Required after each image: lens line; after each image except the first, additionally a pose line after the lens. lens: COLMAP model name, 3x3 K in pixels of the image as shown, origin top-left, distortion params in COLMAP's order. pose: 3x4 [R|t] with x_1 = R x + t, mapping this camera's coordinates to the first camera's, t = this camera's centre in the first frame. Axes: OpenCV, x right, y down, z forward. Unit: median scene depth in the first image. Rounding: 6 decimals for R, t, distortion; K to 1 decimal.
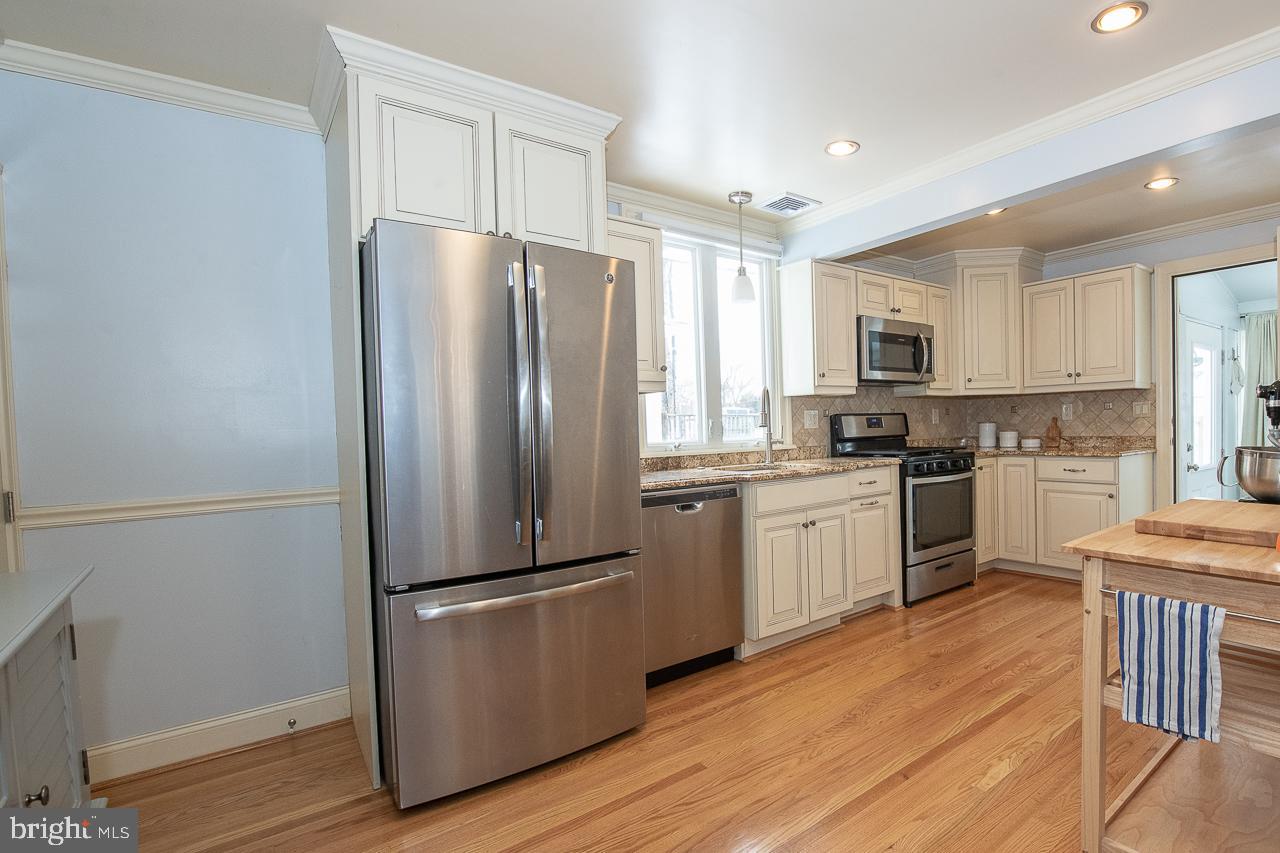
lens RADIAL K [[623.3, 0, 766.2], [0, 623.3, 447.4], [0, 0, 1]] dist [-0.020716, -0.000099]
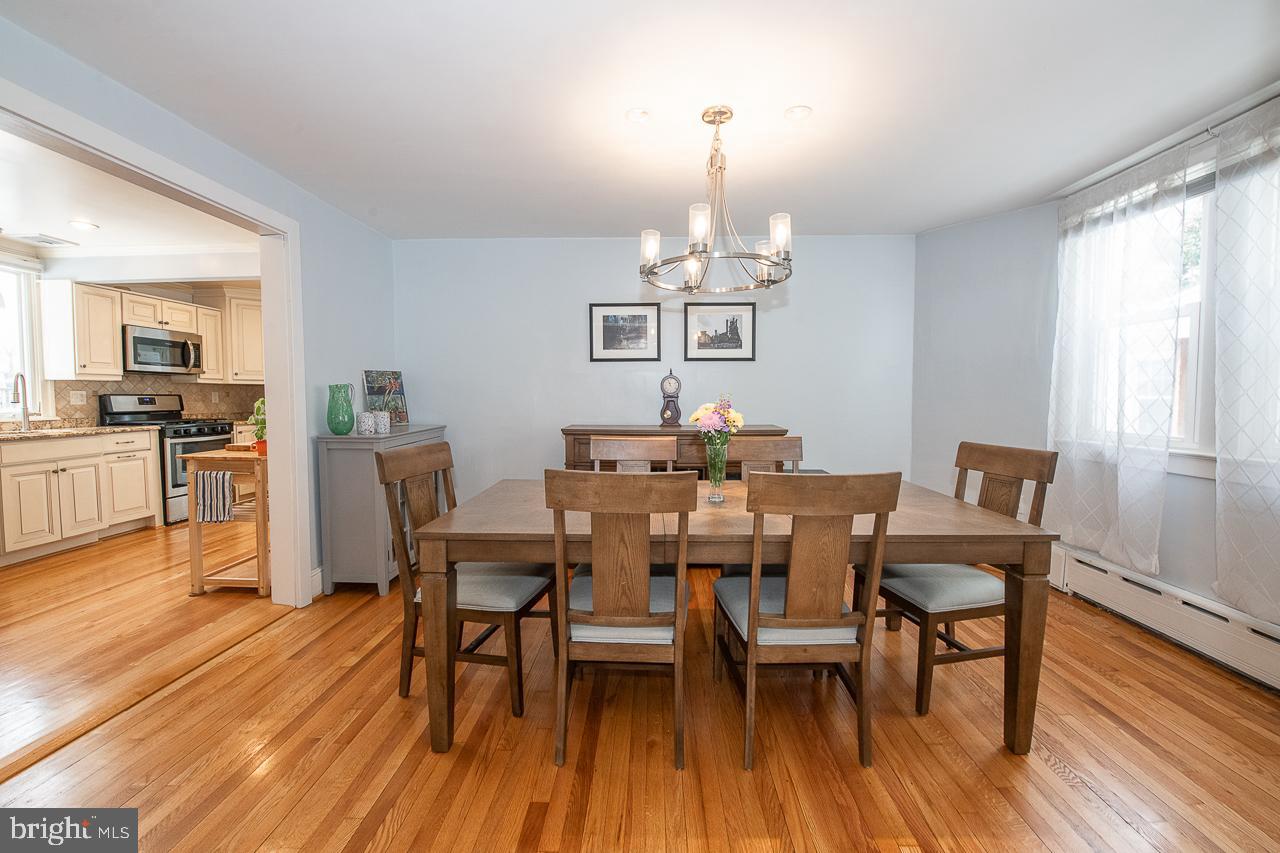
lens RADIAL K [[507.4, 0, 643.6], [0, 507.4, 420.4], [0, 0, 1]] dist [-0.019525, -0.000563]
pose [[0.667750, -0.005893, 0.744362, 0.101180], [0.008750, 0.999962, 0.000067, 0.014464], [-0.744334, 0.006468, 0.667776, -0.636558]]
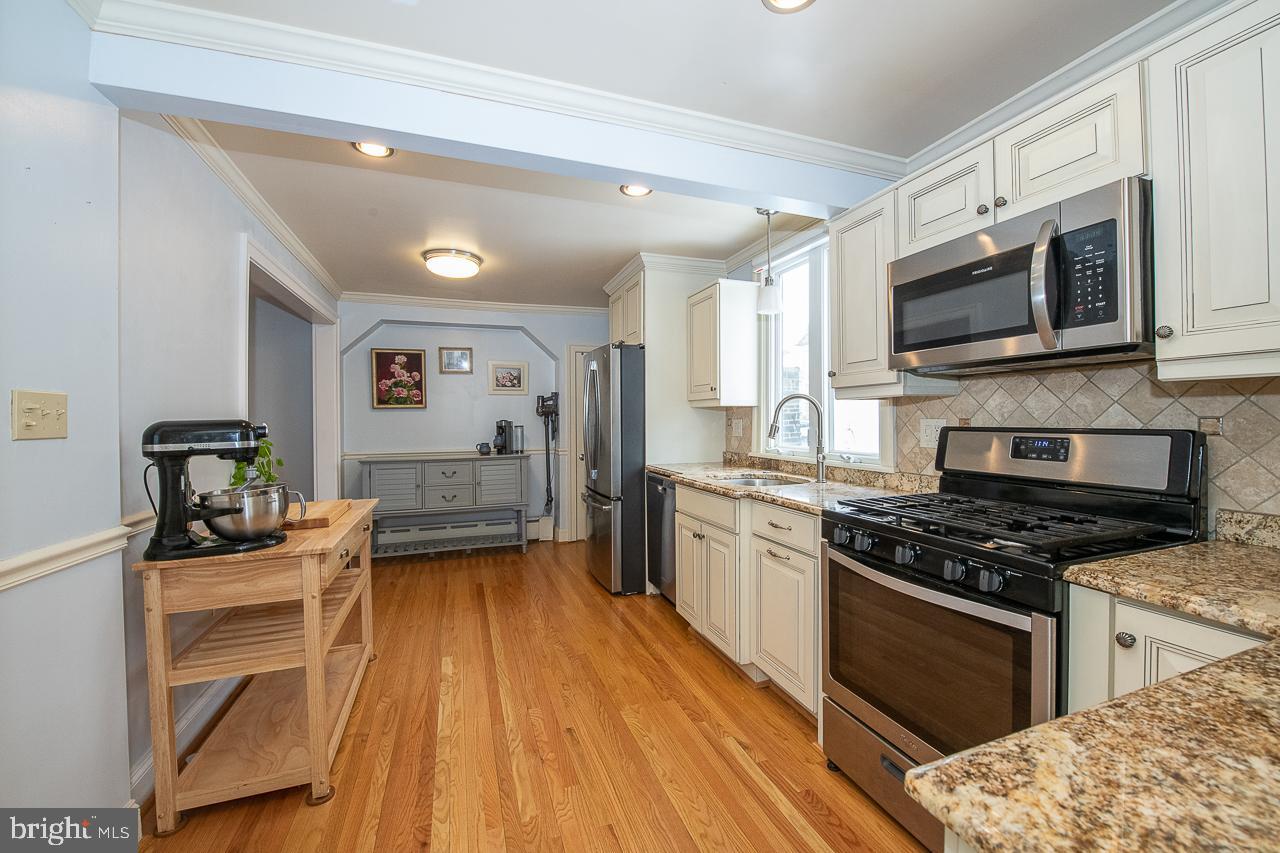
lens RADIAL K [[507.4, 0, 643.6], [0, 507.4, 420.4], [0, 0, 1]] dist [-0.019525, -0.000563]
pose [[-0.351912, 0.034847, -0.935384, 0.710837], [-0.016401, 0.998924, 0.043385, -0.081961], [0.935889, 0.030609, -0.350962, 0.981596]]
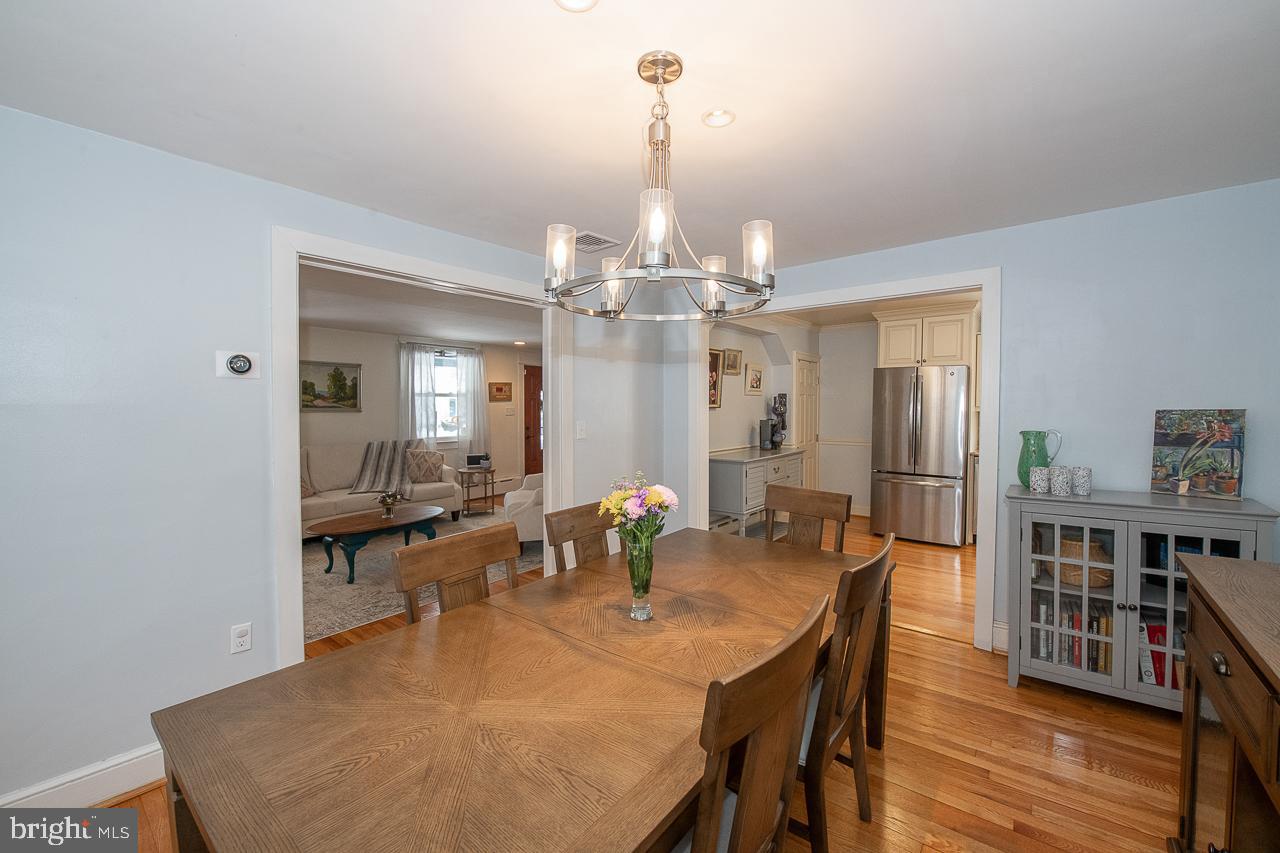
lens RADIAL K [[514.1, 0, 641.3], [0, 514.1, 406.9], [0, 0, 1]] dist [0.000174, -0.000078]
pose [[0.188637, 0.031831, -0.981531, 0.975485], [-0.036502, 0.999011, 0.025382, -0.077764], [0.981368, 0.031040, 0.189612, -0.430159]]
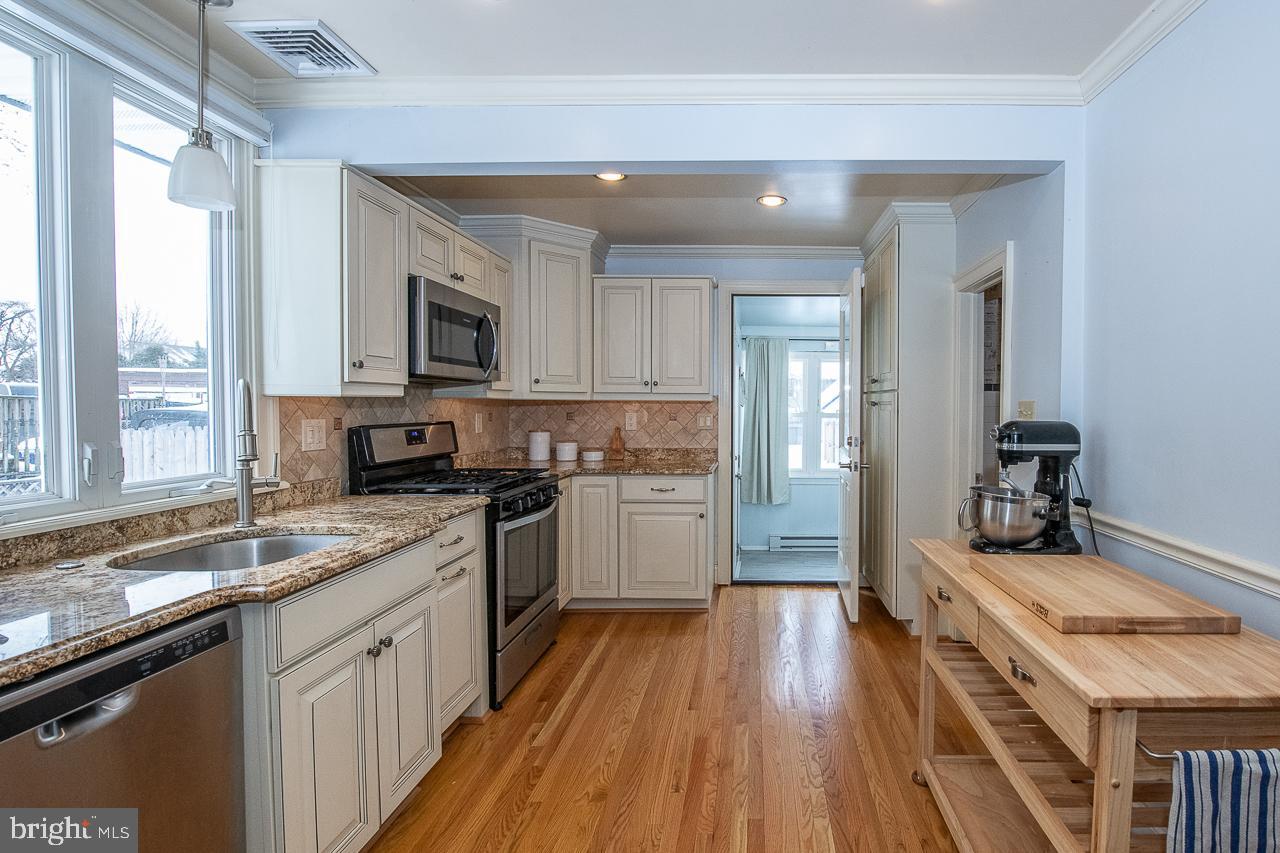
lens RADIAL K [[603.7, 0, 755.9], [0, 603.7, 424.4], [0, 0, 1]] dist [-0.021090, -0.001189]
pose [[0.648687, 0.007237, 0.761021, -0.093320], [0.004920, 0.999894, -0.013702, -0.048720], [-0.761039, 0.012633, 0.648583, 0.342059]]
